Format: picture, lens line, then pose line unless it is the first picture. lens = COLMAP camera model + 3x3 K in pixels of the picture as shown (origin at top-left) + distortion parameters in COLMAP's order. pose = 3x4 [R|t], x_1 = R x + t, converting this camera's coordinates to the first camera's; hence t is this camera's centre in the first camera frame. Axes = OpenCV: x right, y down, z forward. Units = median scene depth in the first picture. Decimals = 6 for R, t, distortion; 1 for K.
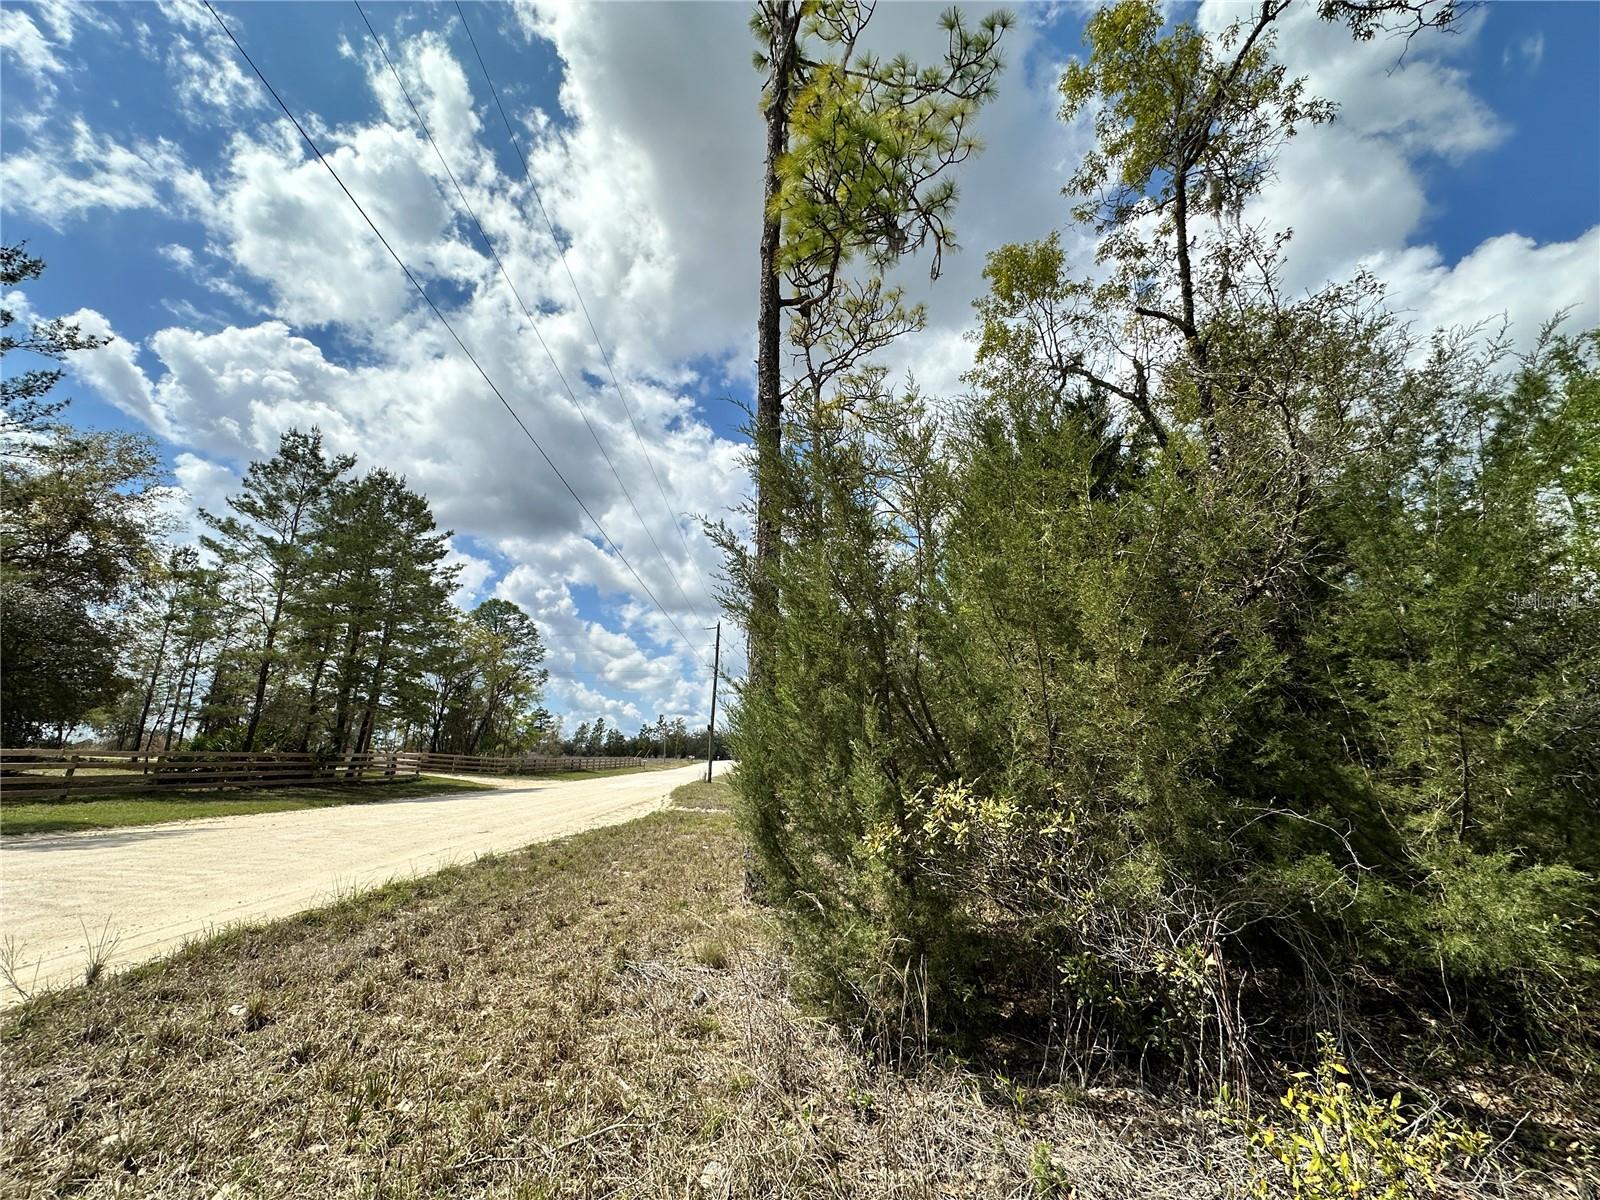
lens RADIAL K [[640.5, 0, 800.0], [0, 640.5, 597.0], [0, 0, 1]] dist [-0.000333, 0.001756]
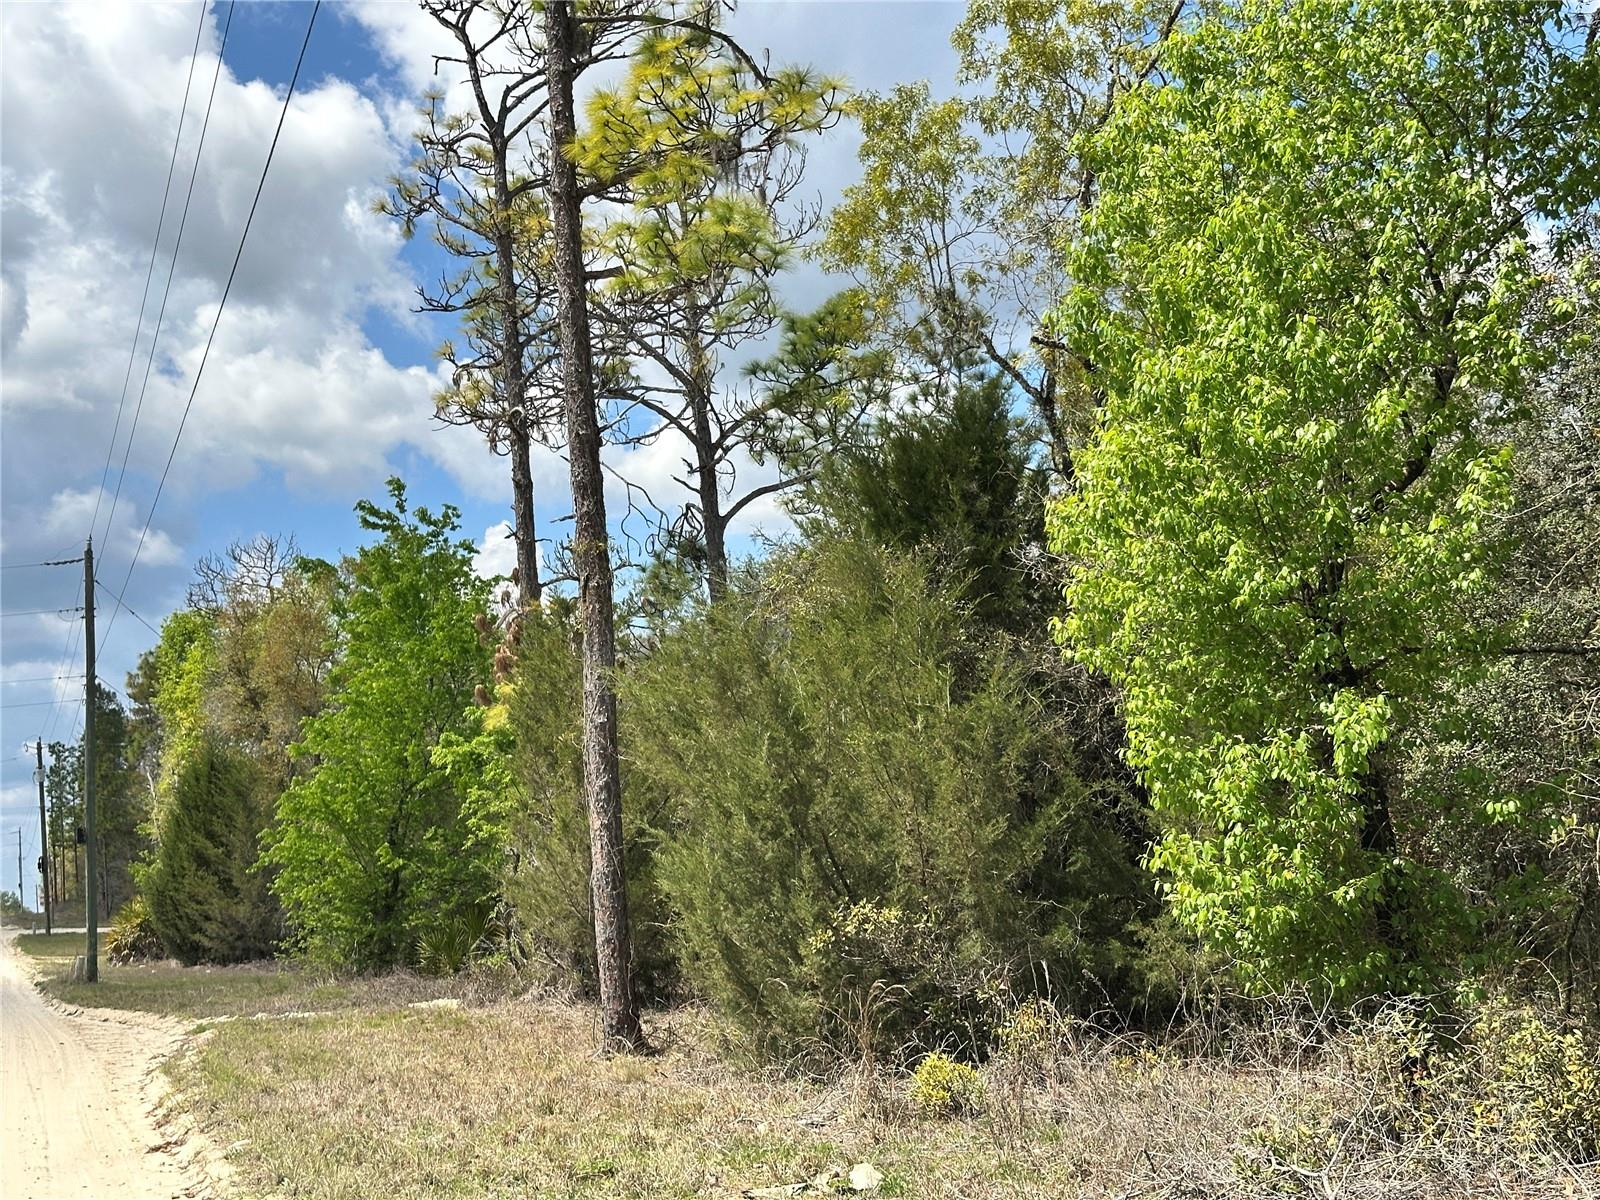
lens RADIAL K [[2225.8, 0, 811.5], [0, 2225.8, 573.0], [0, 0, 1]] dist [0.096214, 0.000000]
pose [[0.955771, -0.036720, 0.291811, -1.116884], [0.003220, 0.993423, 0.114458, -0.877984], [-0.294094, -0.108456, 0.949603, -3.145095]]
